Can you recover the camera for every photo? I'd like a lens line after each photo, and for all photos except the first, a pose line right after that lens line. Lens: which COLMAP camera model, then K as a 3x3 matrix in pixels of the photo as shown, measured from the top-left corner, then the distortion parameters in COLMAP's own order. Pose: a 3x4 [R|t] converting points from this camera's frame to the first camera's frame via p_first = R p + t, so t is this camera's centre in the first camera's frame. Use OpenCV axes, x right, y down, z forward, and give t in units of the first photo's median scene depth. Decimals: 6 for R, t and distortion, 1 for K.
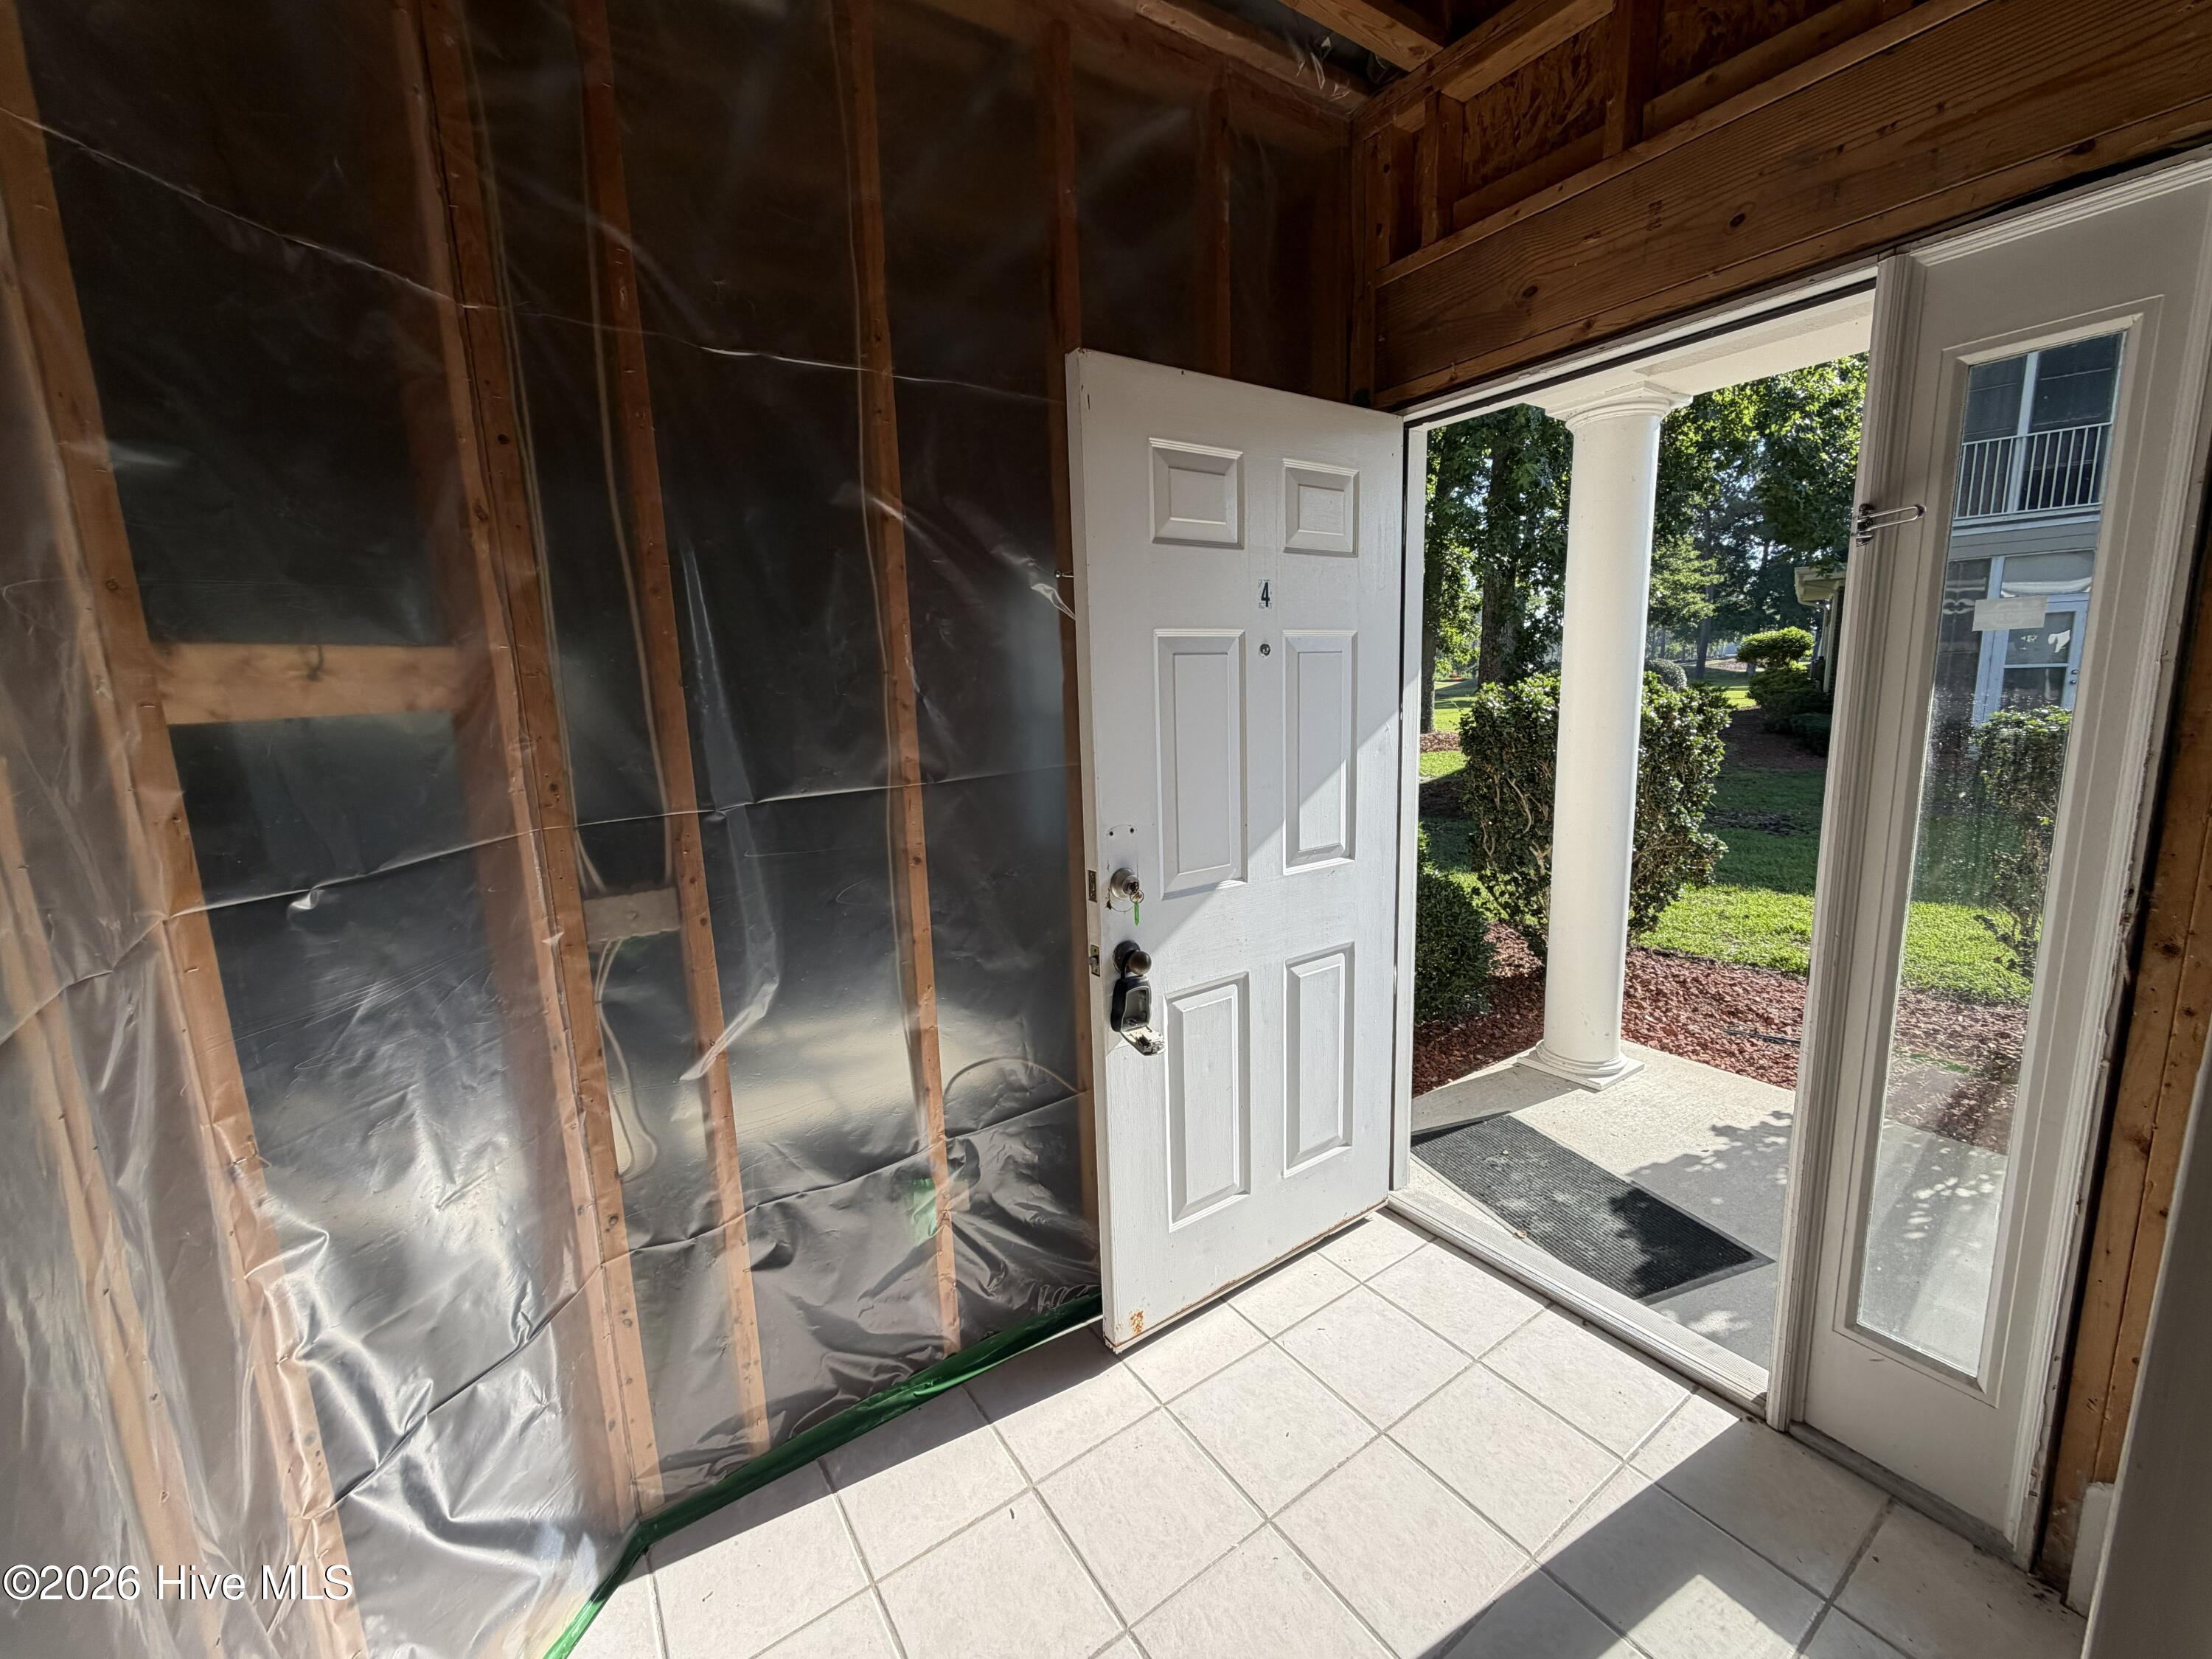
lens RADIAL K [[879.2, 0, 1099.9], [0, 879.2, 826.7], [0, 0, 1]] dist [-0.001746, -0.000098]
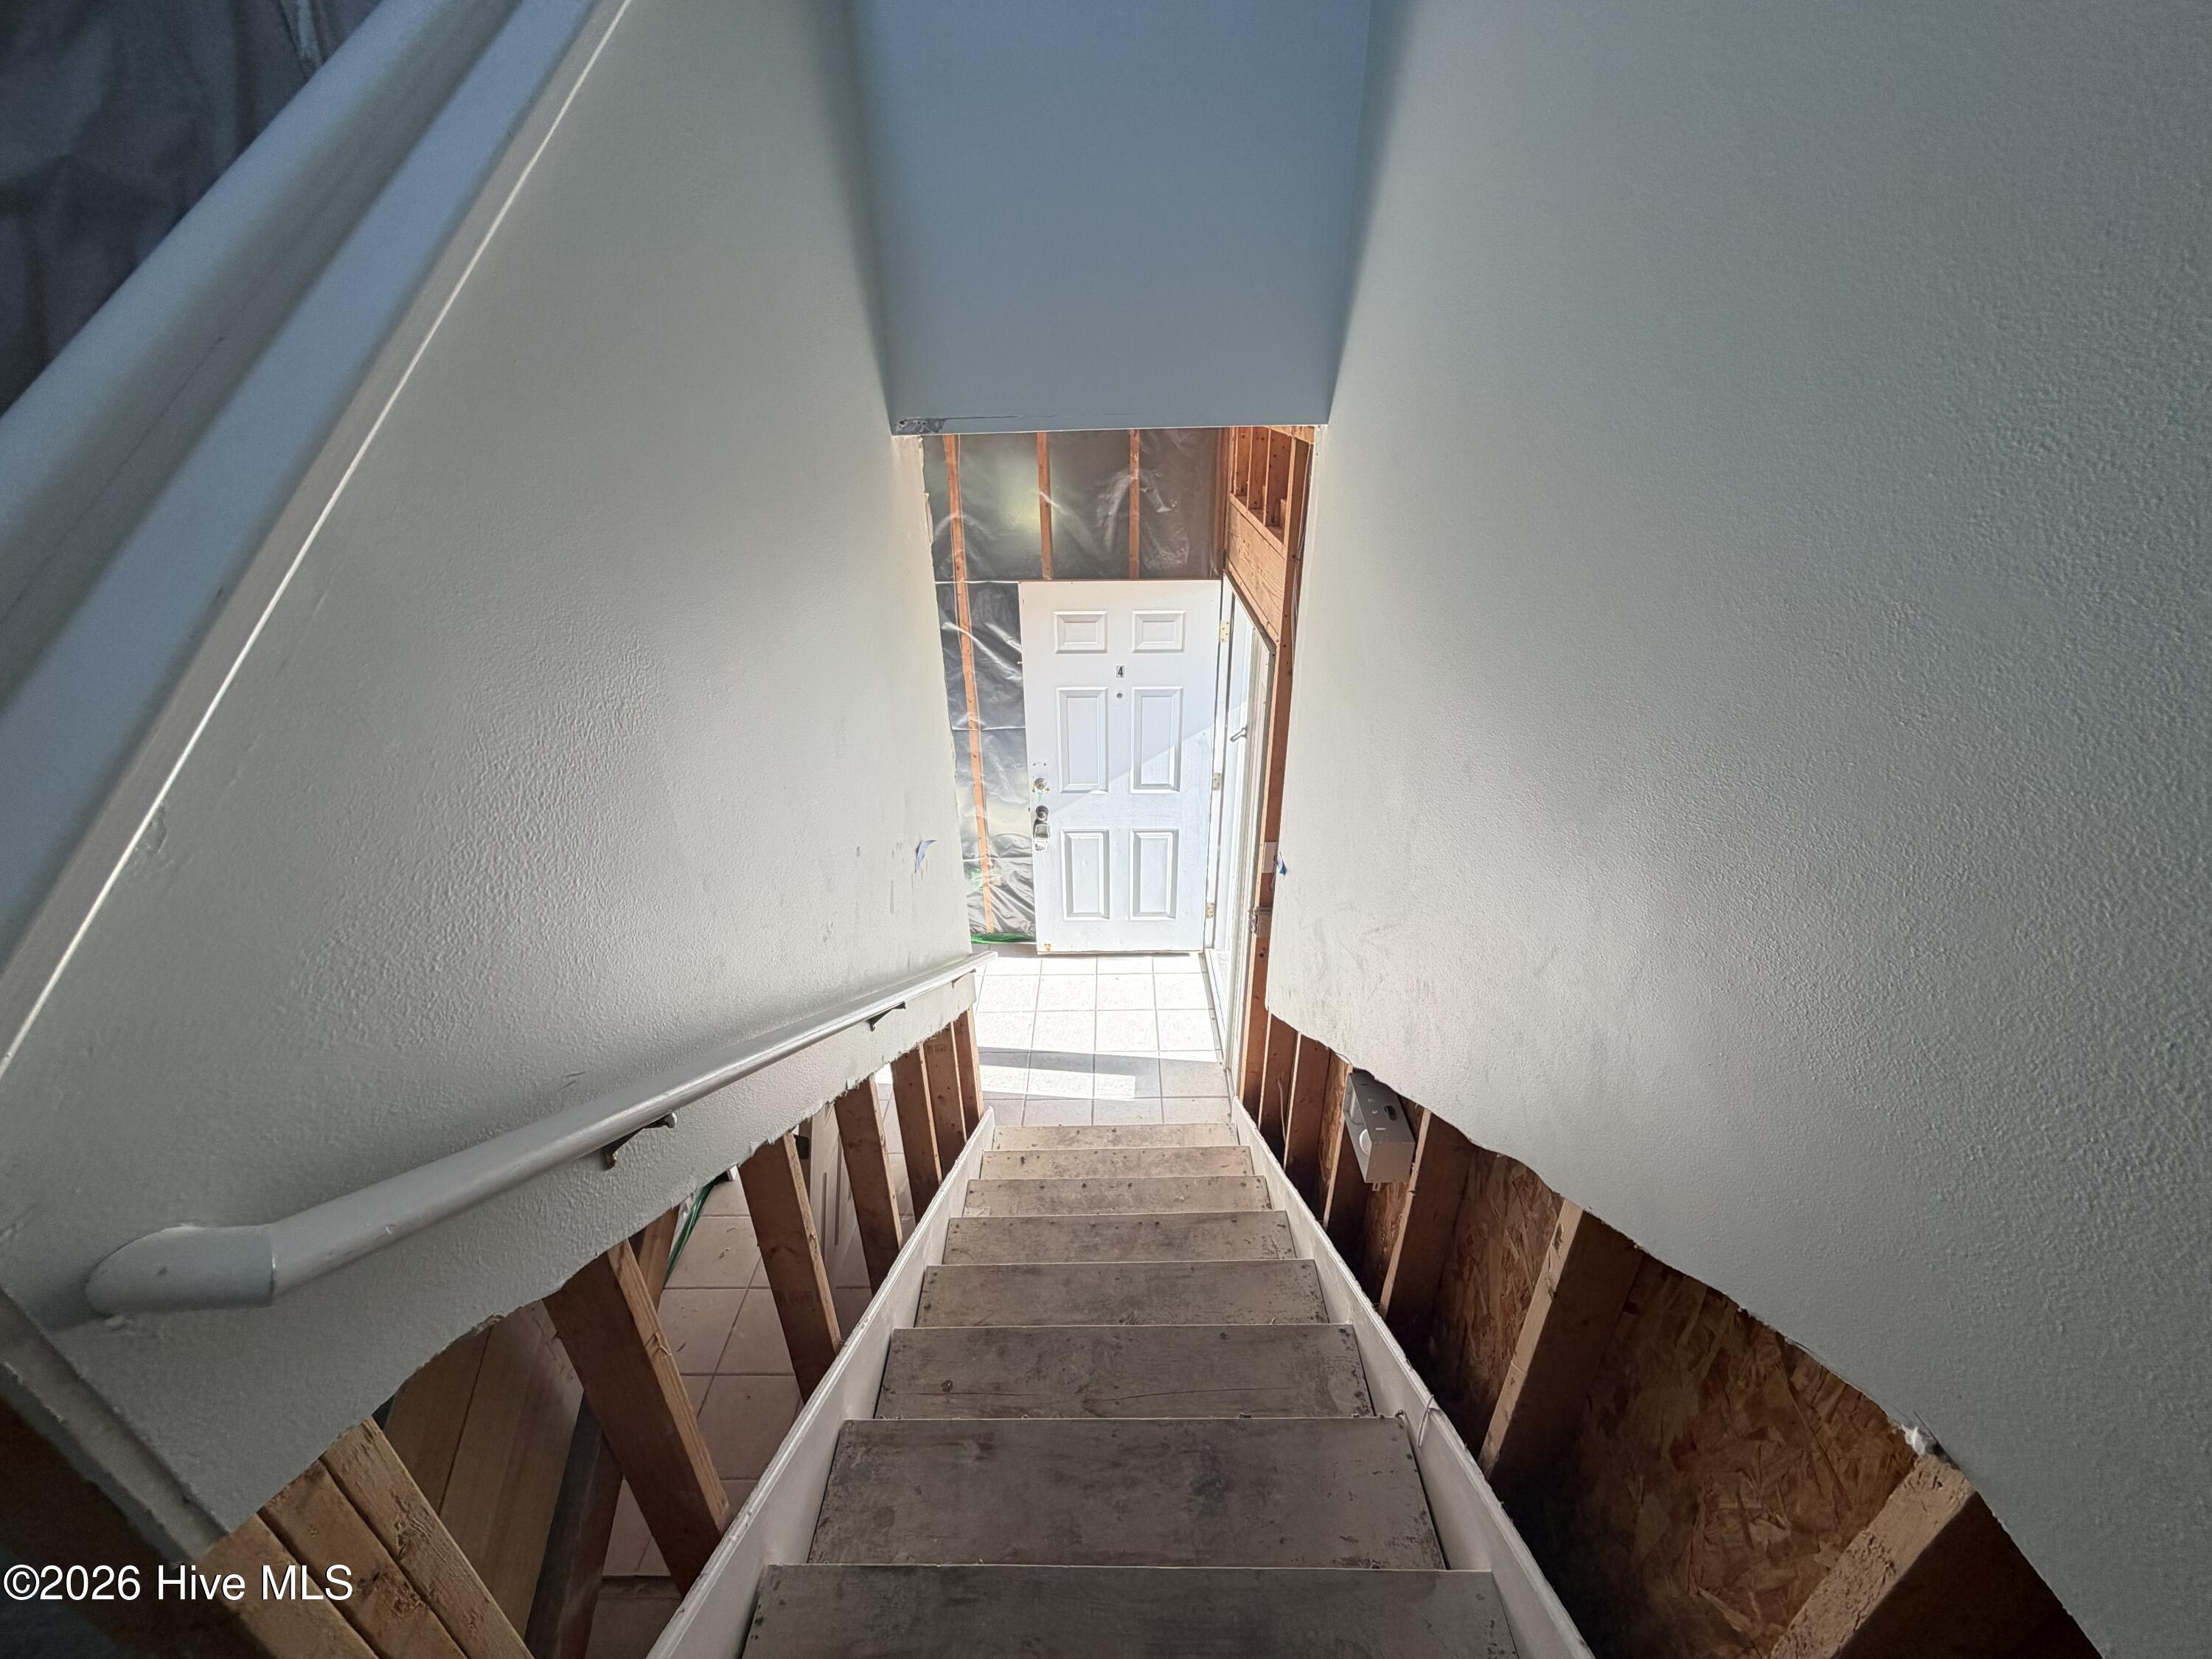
lens RADIAL K [[879.2, 0, 1109.3], [0, 879.2, 827.4], [0, 0, 1]] dist [-0.001746, -0.000098]
pose [[0.834985, 0.280730, -0.473277, 1.239556], [-0.115083, 0.930146, 0.348690, -0.629098], [0.538105, -0.236685, 0.808964, -0.829232]]
